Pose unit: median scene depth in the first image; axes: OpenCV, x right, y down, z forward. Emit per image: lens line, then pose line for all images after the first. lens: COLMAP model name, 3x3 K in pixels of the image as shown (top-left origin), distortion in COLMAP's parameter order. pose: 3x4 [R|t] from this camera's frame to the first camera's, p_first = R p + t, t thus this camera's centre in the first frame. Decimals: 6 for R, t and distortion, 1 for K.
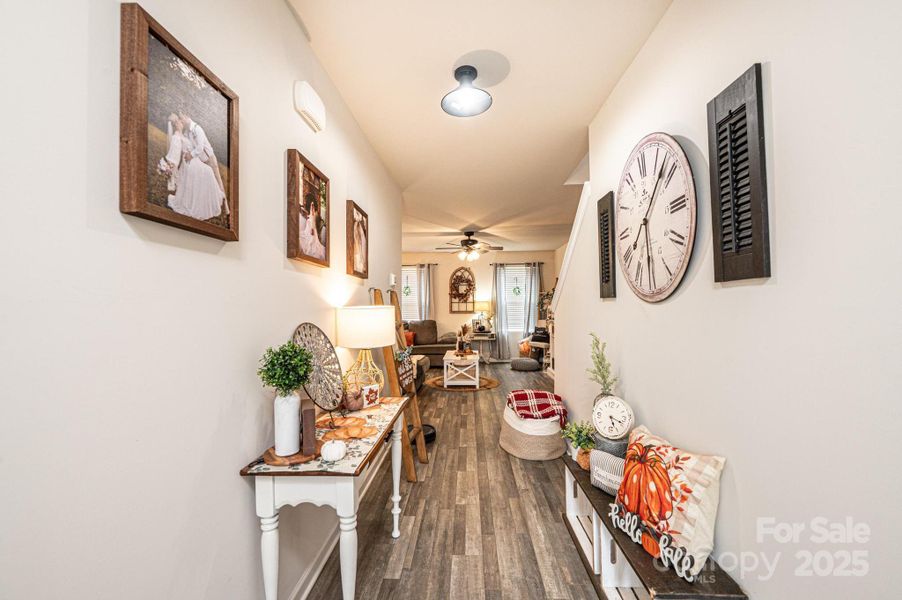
lens RADIAL K [[356.3, 0, 450.4], [0, 356.3, 301.7], [0, 0, 1]] dist [-0.003990, -0.000263]
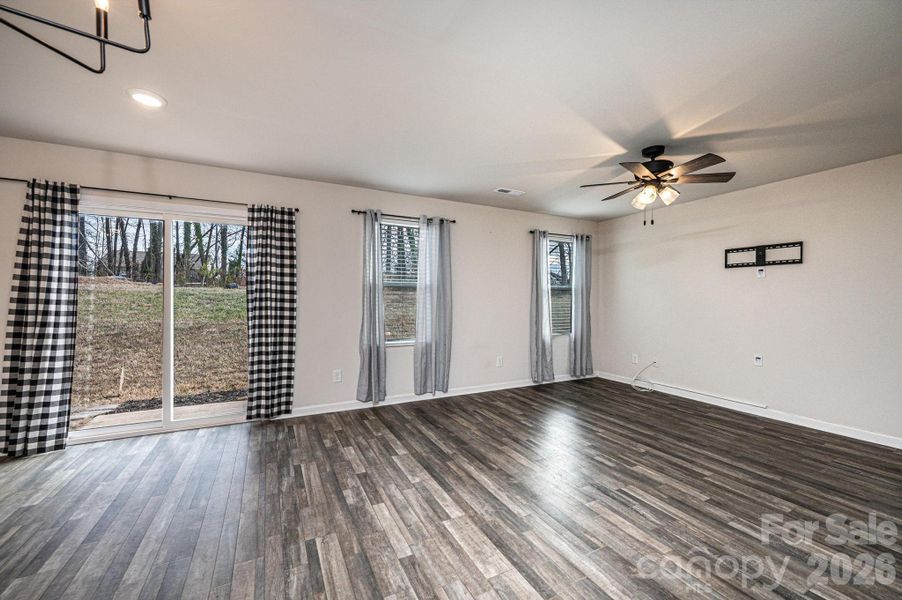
lens RADIAL K [[357.9, 0, 448.9], [0, 357.9, 302.4], [0, 0, 1]] dist [-0.000340, -0.000328]
pose [[0.866032, 0.005987, 0.499952, -0.449203], [-0.018531, 0.999626, 0.020128, 0.013916], [-0.499645, -0.026696, 0.865819, 0.724527]]
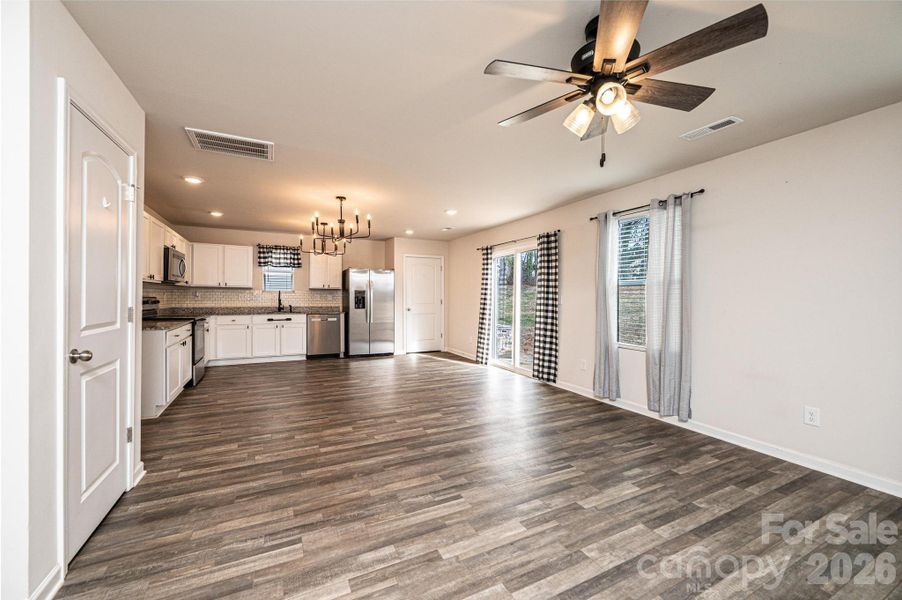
lens RADIAL K [[357.9, 0, 451.8], [0, 357.9, 297.3], [0, 0, 1]] dist [-0.000340, -0.000328]
pose [[0.494207, 0.010463, -0.869281, 0.243224], [0.003088, 0.999900, 0.013790, 0.011808], [0.869339, -0.009499, 0.494125, 0.776419]]
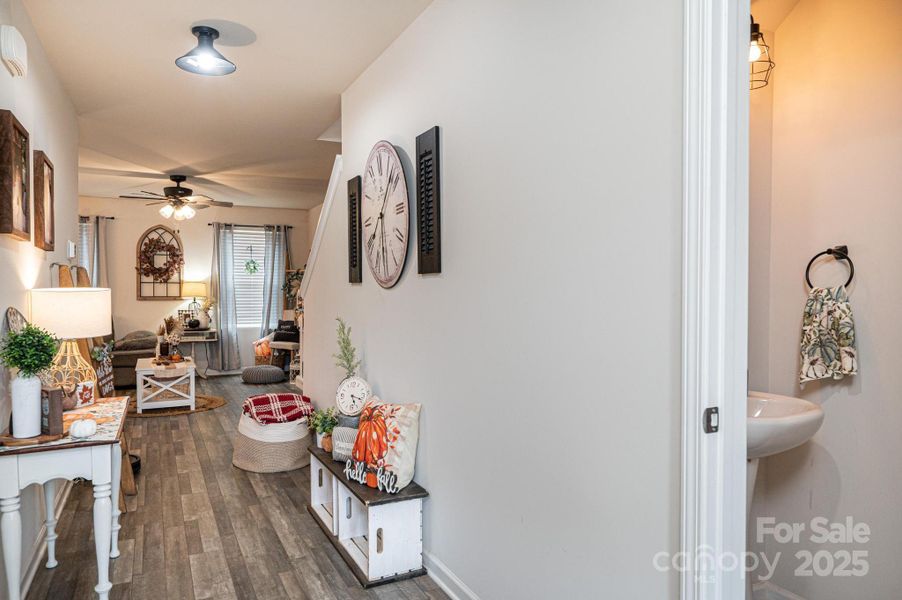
lens RADIAL K [[599.4, 0, 445.4], [0, 599.4, 300.7], [0, 0, 1]] dist [0.011747, -0.004101]
pose [[0.875100, 0.001527, 0.483940, -0.053118], [-0.016296, 0.999521, 0.026314, -0.003139], [-0.483668, -0.030914, 0.874706, -0.213894]]
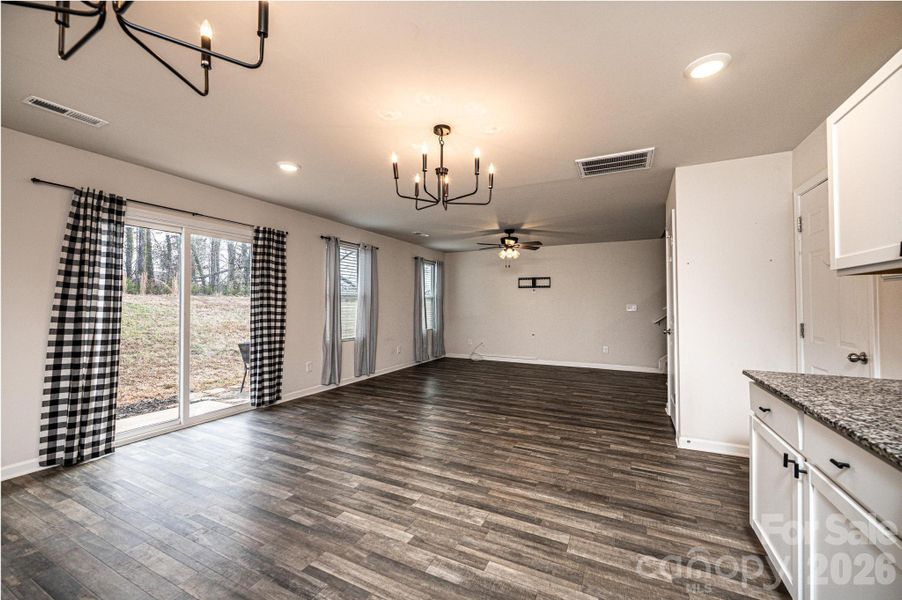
lens RADIAL K [[357.9, 0, 450.2], [0, 357.9, 303.2], [0, 0, 1]] dist [-0.000340, -0.000328]
pose [[0.396271, 0.011873, 0.918057, -0.943203], [-0.019870, 0.999793, -0.004354, 0.017455], [-0.917919, -0.016516, 0.396425, 0.772645]]
